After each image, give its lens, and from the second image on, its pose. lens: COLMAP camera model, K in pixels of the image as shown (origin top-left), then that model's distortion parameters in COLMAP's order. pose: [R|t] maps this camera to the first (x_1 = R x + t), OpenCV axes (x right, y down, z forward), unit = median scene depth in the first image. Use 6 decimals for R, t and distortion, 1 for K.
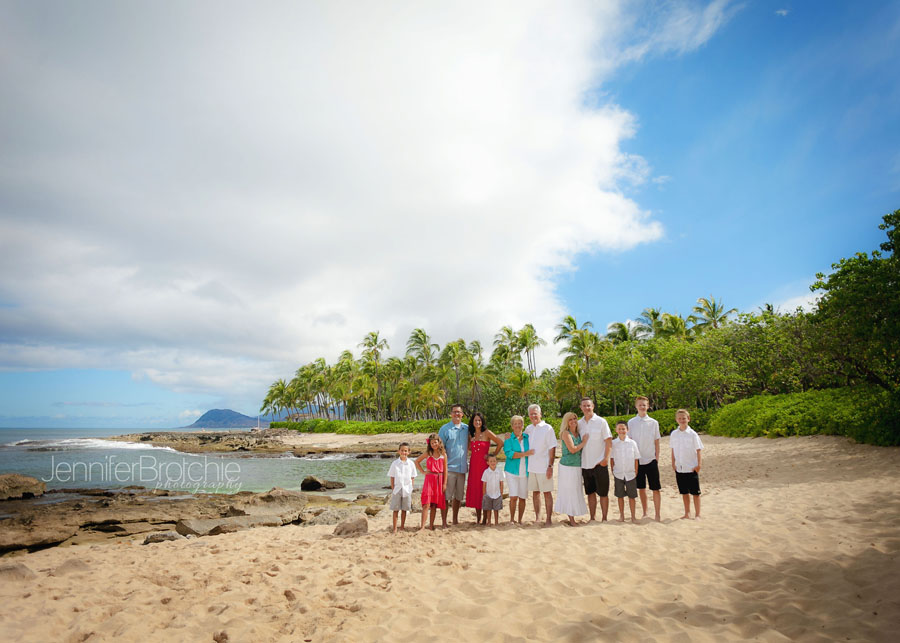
lens RADIAL K [[594.0, 0, 464.6], [0, 594.0, 319.9], [0, 0, 1]] dist [0.027476, -0.001145]
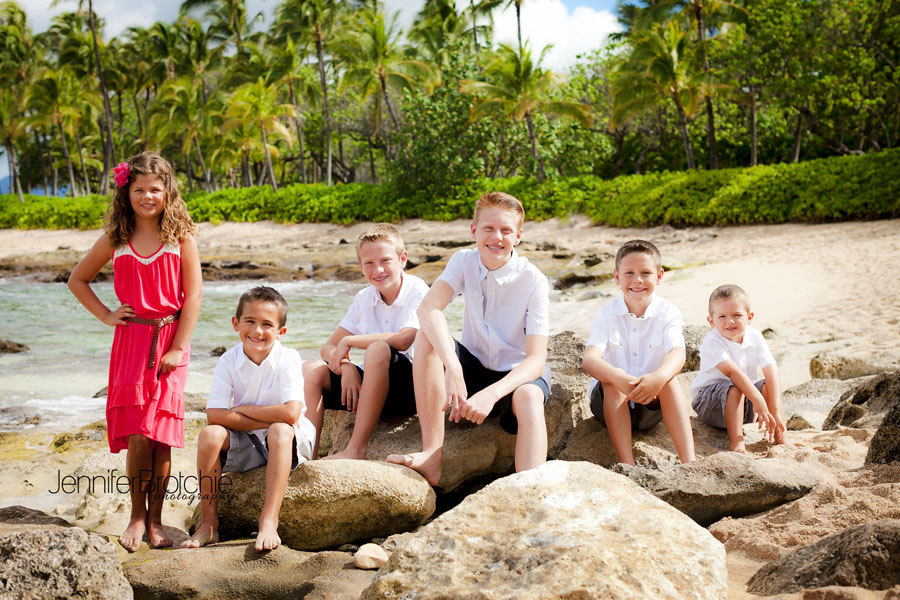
lens RADIAL K [[1311.6, 0, 450.0], [0, 1311.6, 300.0], [0, 0, 1]] dist [0.016833, 0.069375]
pose [[0.992325, -0.011191, 0.123149, -0.036666], [-0.016345, 0.975288, 0.220331, 0.051929], [-0.122571, -0.220653, 0.967620, 0.175910]]
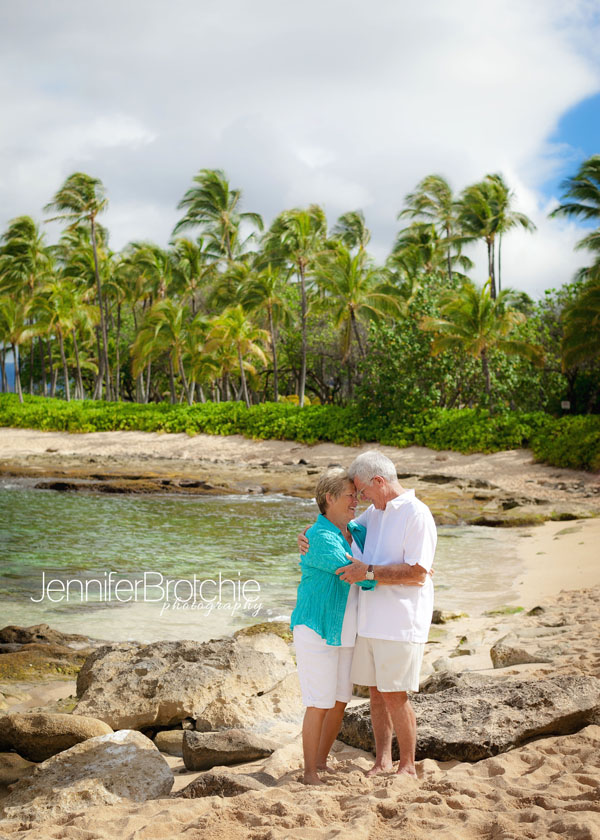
lens RADIAL K [[1348.0, 0, 300.0], [0, 1348.0, 420.0], [0, 0, 1]] dist [0.038750, 0.017196]
pose [[0.998693, 0.051086, 0.001702, -0.011938], [-0.050619, 0.983833, 0.171785, 0.022258], [0.007102, -0.171647, 0.985133, 0.114031]]
